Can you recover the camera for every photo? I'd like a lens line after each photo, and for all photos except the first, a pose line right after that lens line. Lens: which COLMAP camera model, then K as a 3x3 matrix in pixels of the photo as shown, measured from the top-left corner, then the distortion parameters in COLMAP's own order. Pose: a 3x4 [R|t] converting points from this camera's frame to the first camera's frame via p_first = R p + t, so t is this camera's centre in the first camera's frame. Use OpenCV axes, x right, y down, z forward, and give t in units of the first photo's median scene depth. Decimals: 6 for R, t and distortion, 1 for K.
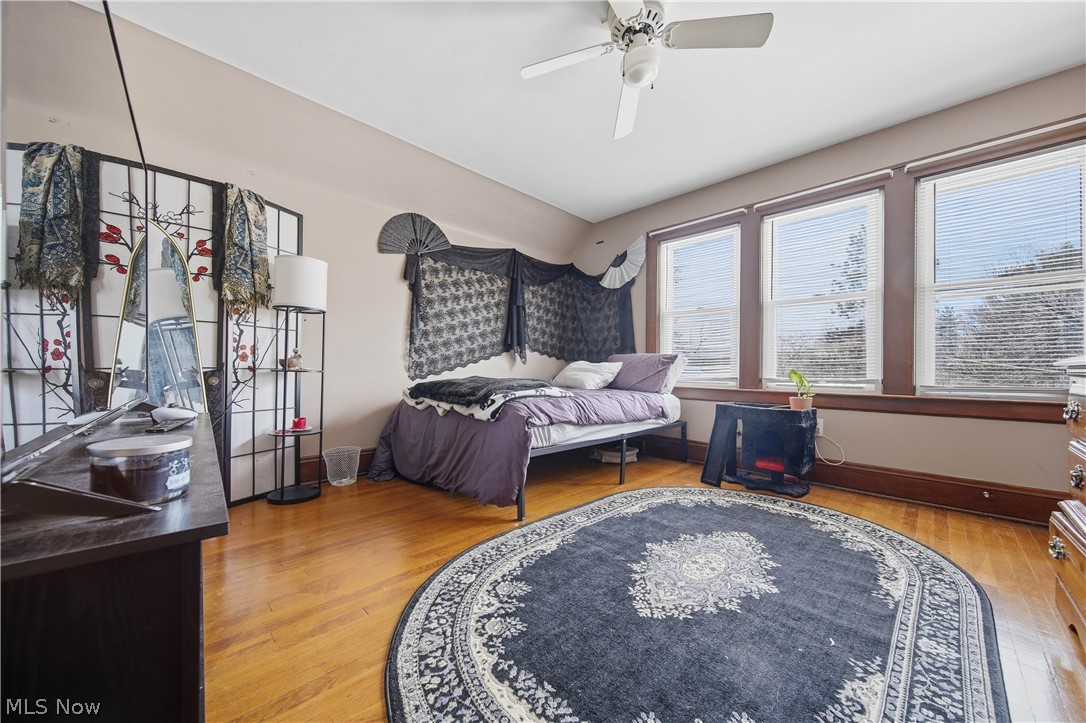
lens RADIAL K [[391.8, 0, 541.0], [0, 391.8, 368.3], [0, 0, 1]] dist [0.001378, 0.000015]
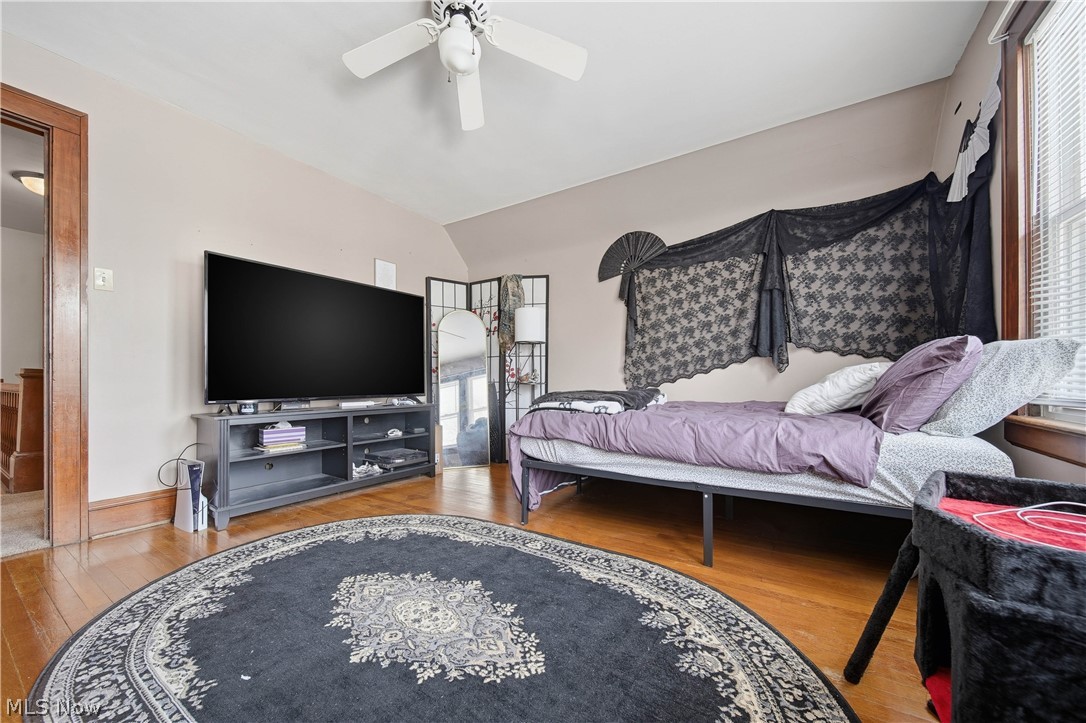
lens RADIAL K [[390.0, 0, 537.3], [0, 390.0, 382.4], [0, 0, 1]] dist [-0.000809, -0.000059]
pose [[0.231839, -0.007865, -0.972722, 0.899067], [0.009147, 0.999941, -0.005905, 0.012659], [0.972711, -0.007528, 0.231897, 0.733363]]
